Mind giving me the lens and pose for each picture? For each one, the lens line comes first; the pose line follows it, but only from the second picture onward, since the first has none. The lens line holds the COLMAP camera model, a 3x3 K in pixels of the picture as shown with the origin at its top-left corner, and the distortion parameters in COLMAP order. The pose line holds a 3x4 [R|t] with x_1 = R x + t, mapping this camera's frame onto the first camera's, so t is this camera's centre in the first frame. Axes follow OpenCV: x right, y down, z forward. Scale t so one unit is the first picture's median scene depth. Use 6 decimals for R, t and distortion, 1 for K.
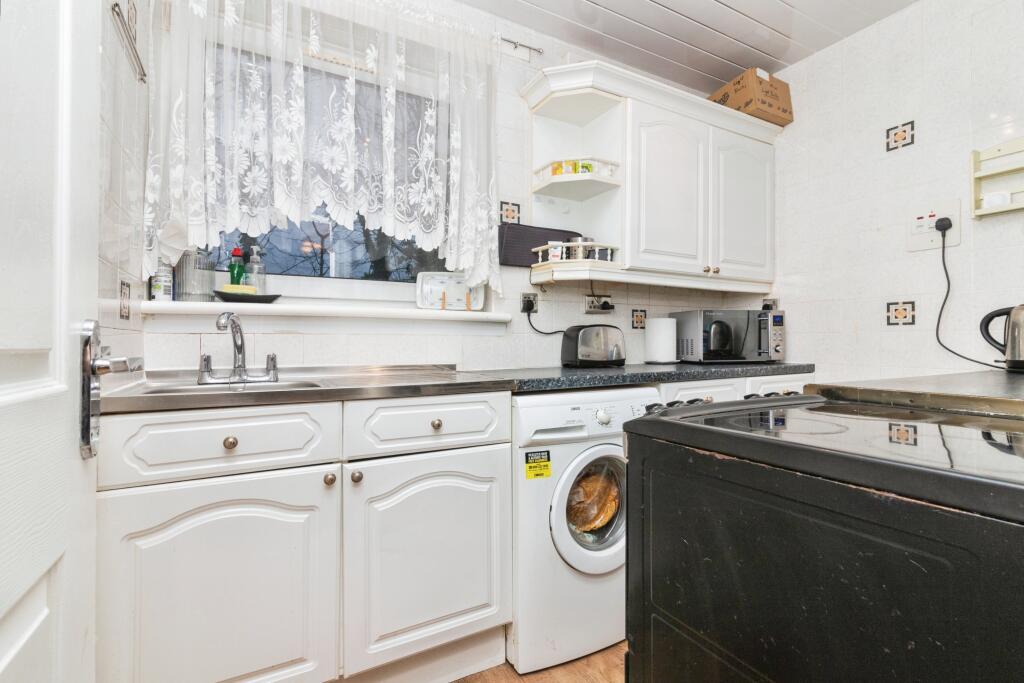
lens RADIAL K [[466.2, 0, 512.0], [0, 466.2, 341.5], [0, 0, 1]] dist [-0.001122, 0.000164]
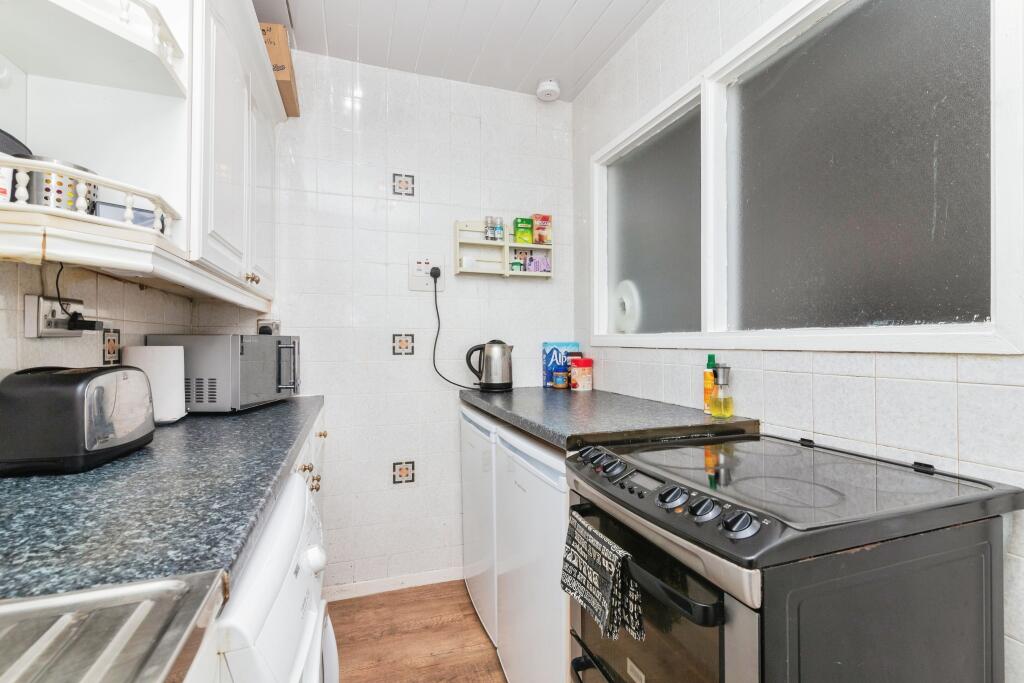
lens RADIAL K [[466.2, 0, 512.0], [0, 466.2, 341.5], [0, 0, 1]] dist [-0.001122, 0.000164]
pose [[0.153628, 0.003002, 0.988124, -0.223443], [-0.000175, 0.999995, -0.003011, -0.063634], [-0.988129, 0.000290, 0.153628, 0.572905]]
